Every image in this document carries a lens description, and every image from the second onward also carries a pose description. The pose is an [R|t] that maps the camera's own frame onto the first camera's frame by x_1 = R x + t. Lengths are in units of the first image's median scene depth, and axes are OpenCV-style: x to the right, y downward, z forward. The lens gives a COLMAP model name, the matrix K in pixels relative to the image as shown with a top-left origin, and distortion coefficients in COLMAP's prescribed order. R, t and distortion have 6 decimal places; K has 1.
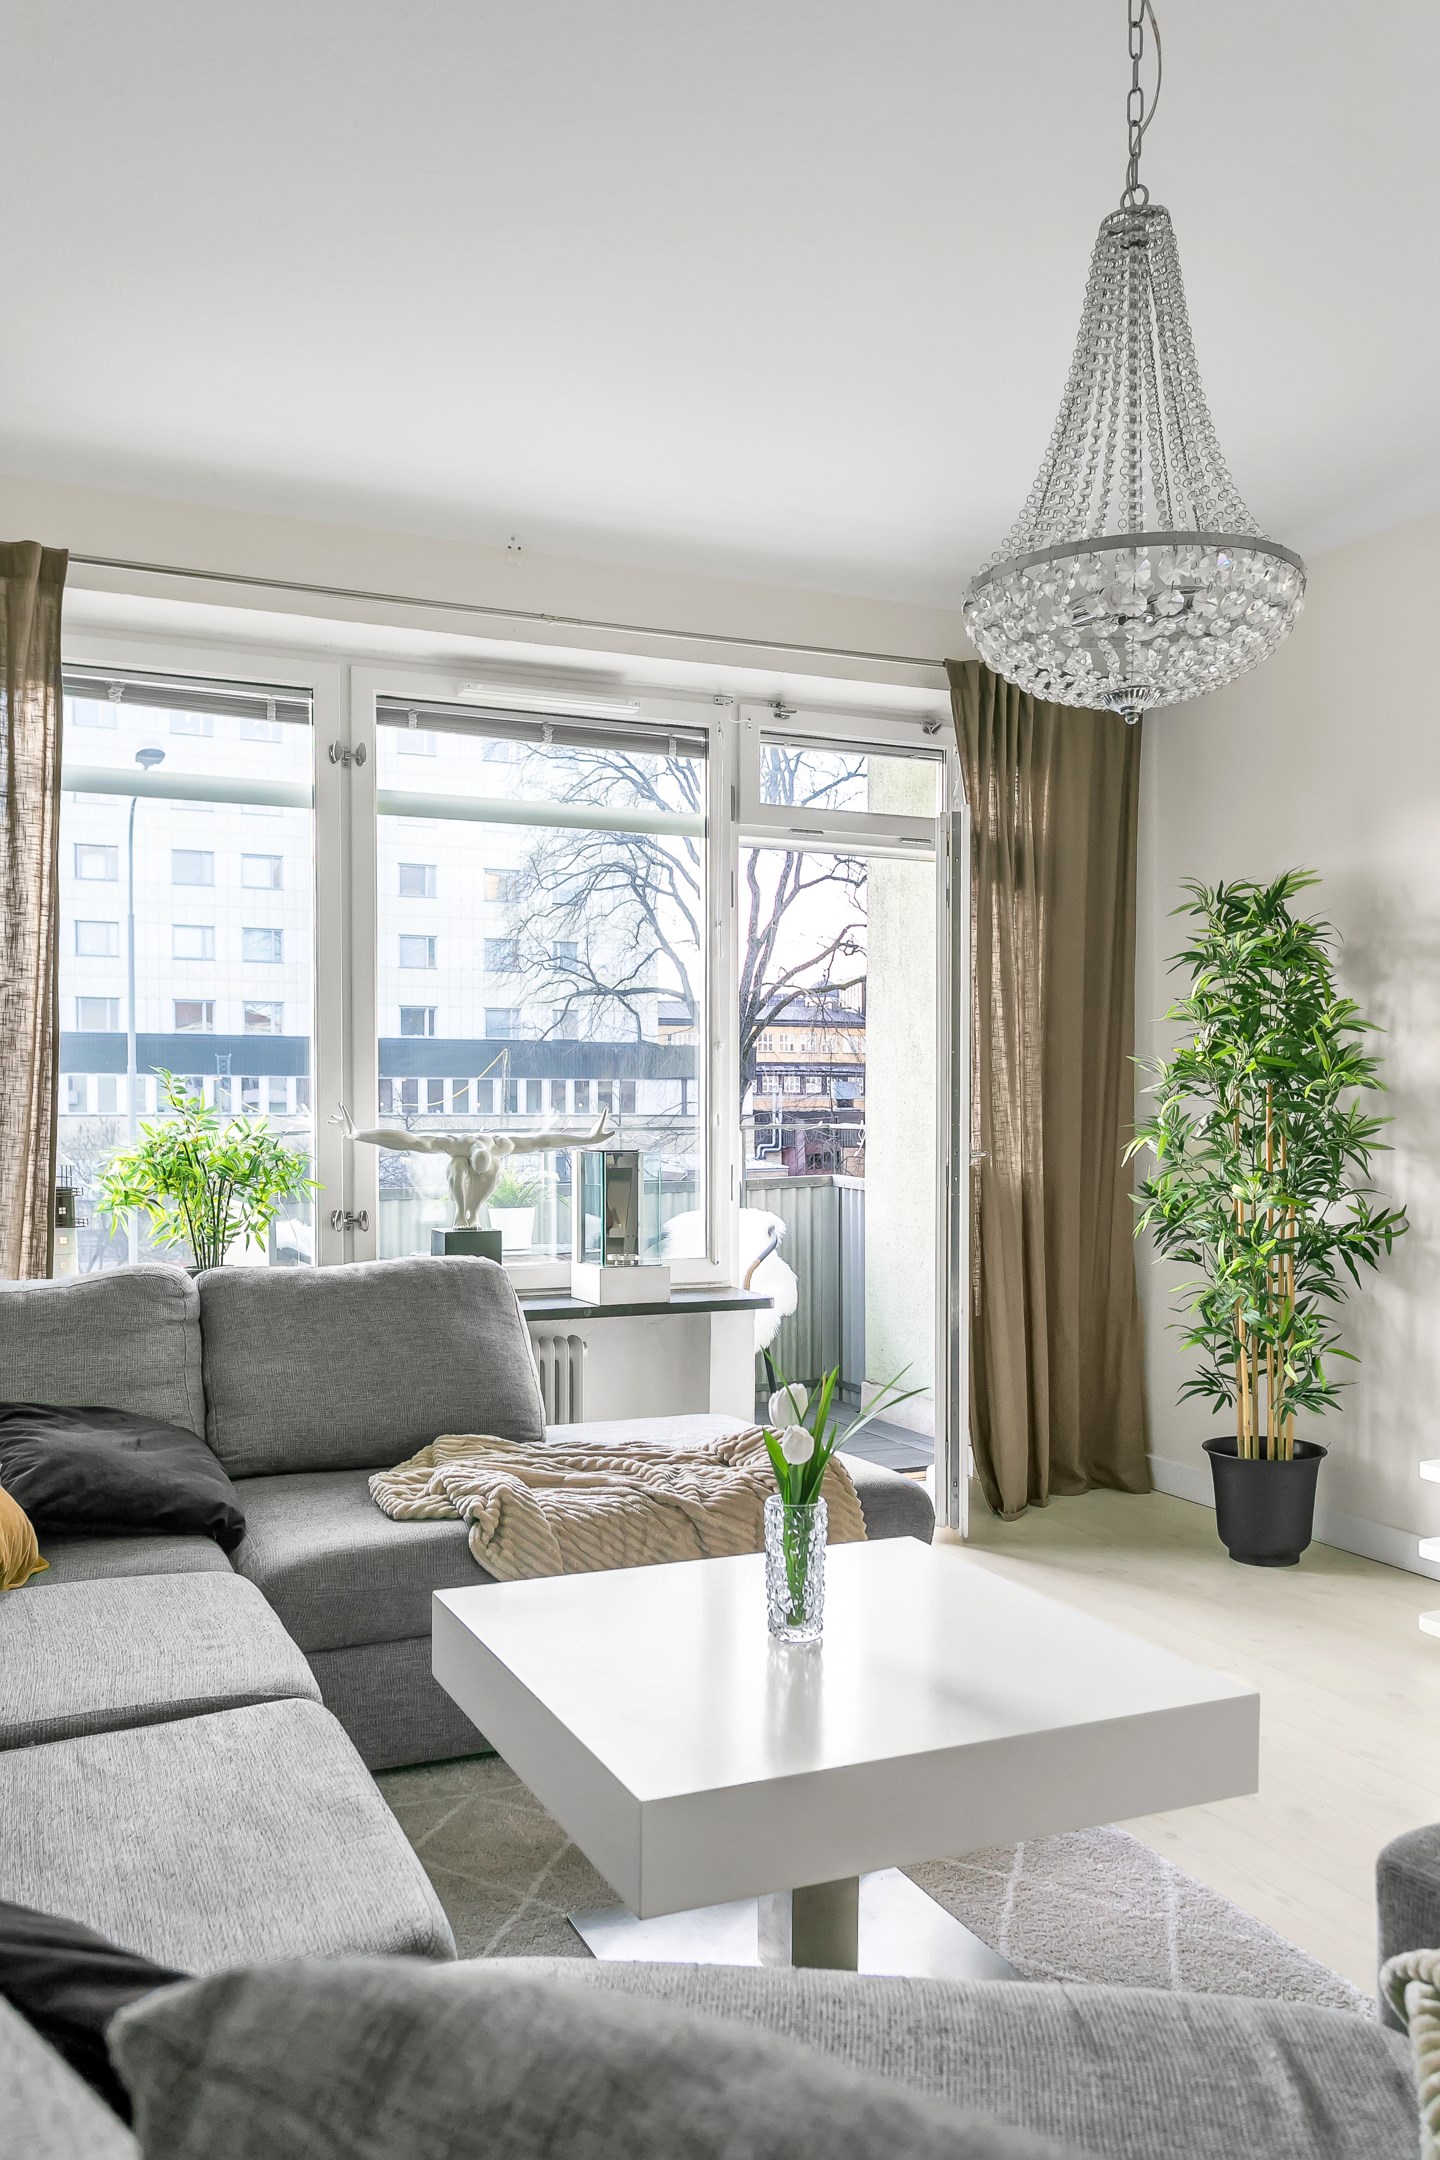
lens RADIAL K [[1678.7, 0, 705.4], [0, 1678.7, 1152.9], [0, 0, 1]] dist [0.013723, 0.004358]
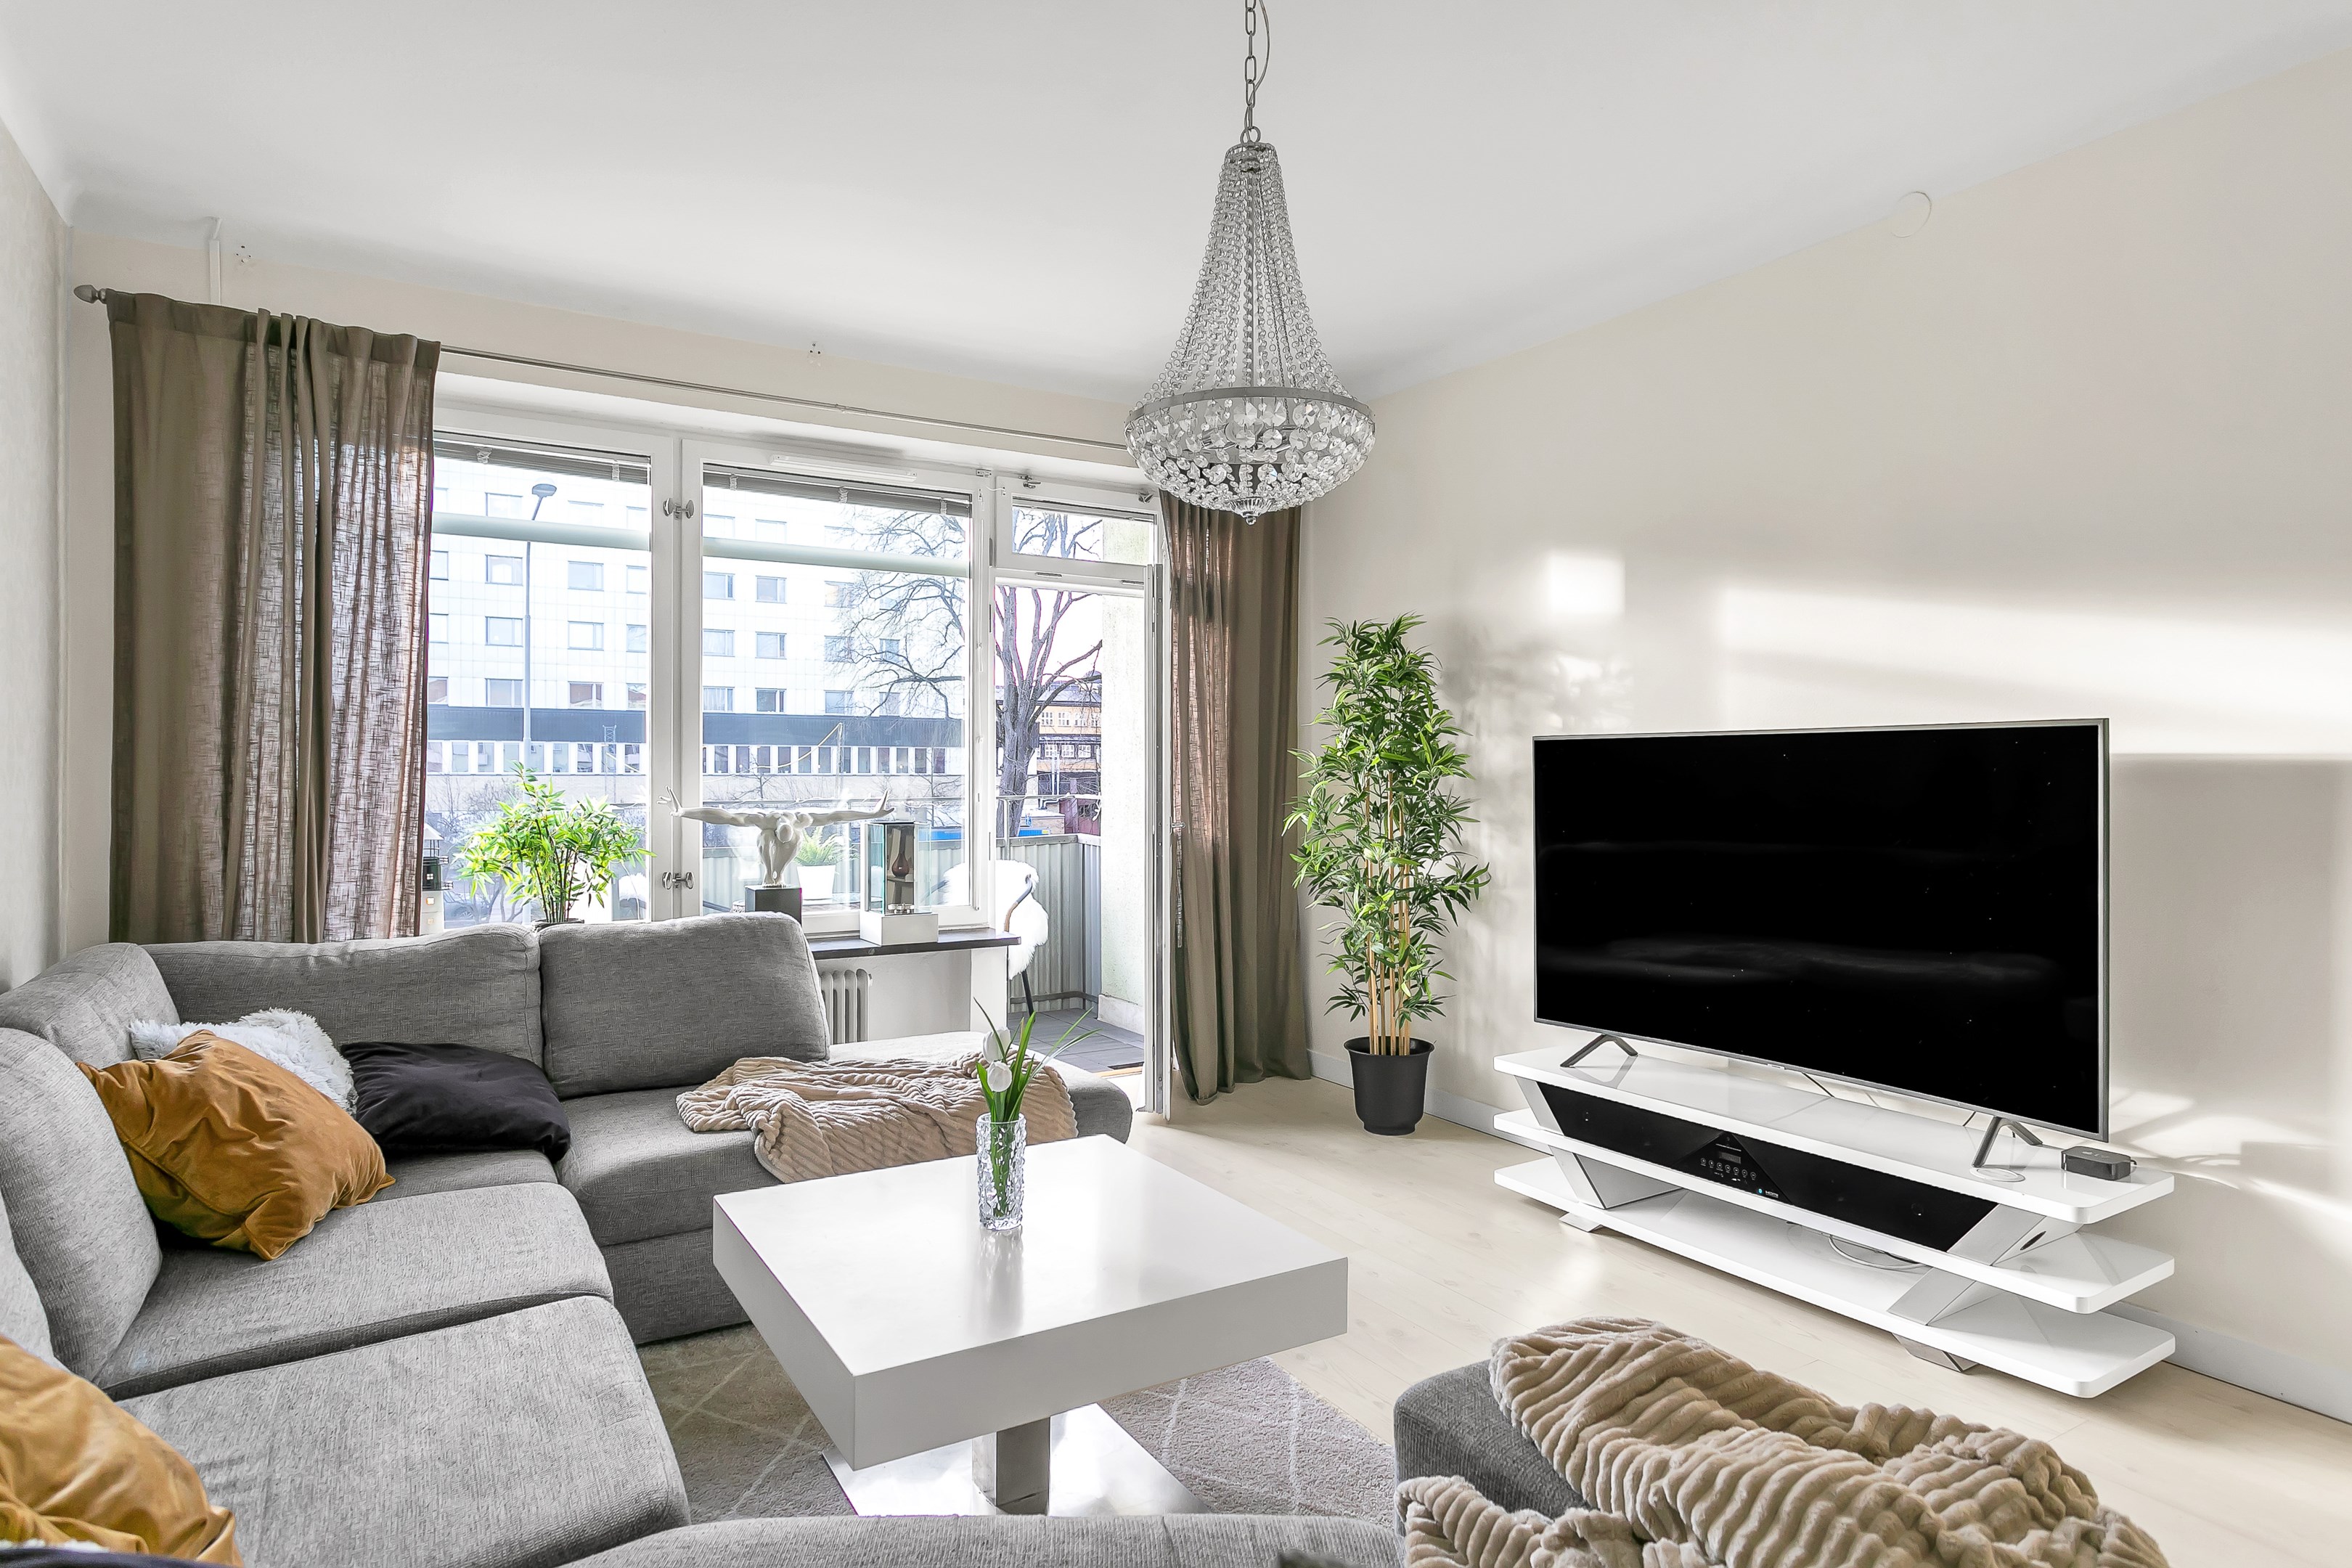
lens RADIAL K [[1295.2, 0, 1159.6], [0, 1295.2, 772.7], [0, 0, 1]] dist [-0.002719, 0.008673]
pose [[0.992502, 0.001275, 0.122225, 0.027731], [0.001685, 0.999708, -0.024110, -0.016945], [-0.122220, 0.024135, 0.992209, -0.000095]]
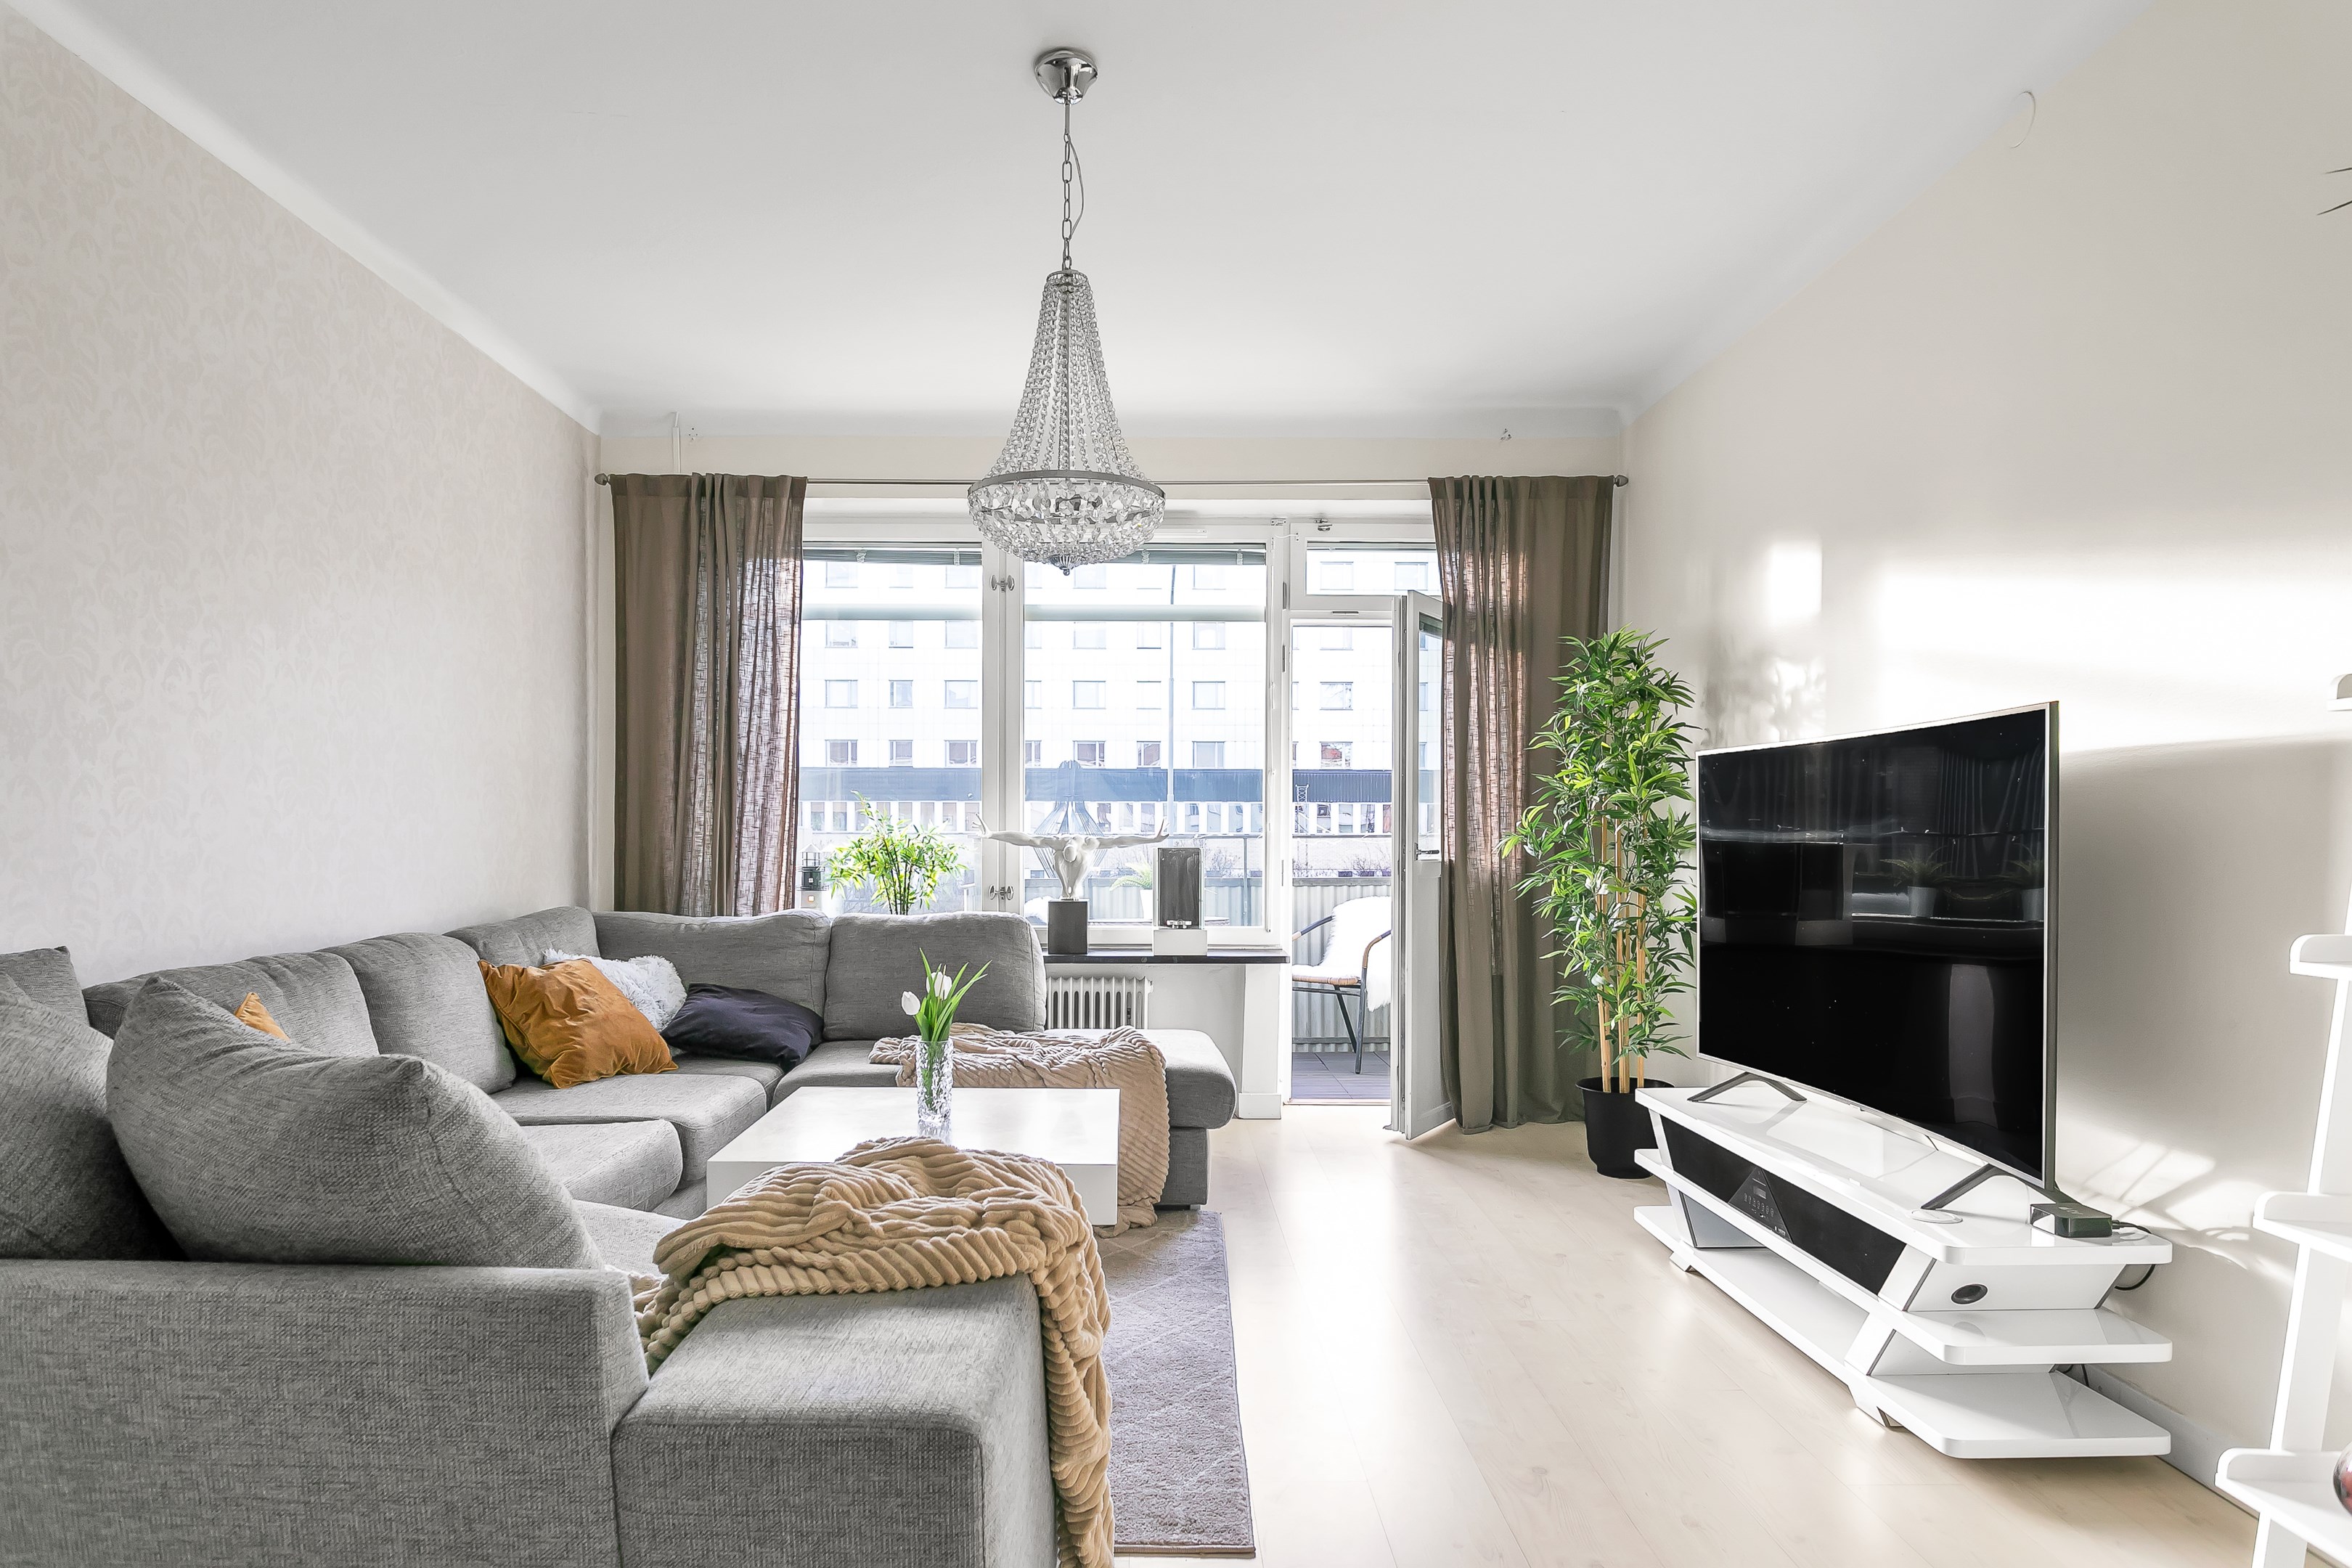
lens RADIAL K [[1415.6, 0, 1126.0], [0, 1415.6, 860.1], [0, 0, 1]] dist [0.002286, 0.000396]
pose [[0.916508, 0.010485, -0.399878, 0.428000], [-0.012574, 0.999918, -0.002602, 0.014194], [0.399818, 0.007413, 0.916565, -0.126888]]
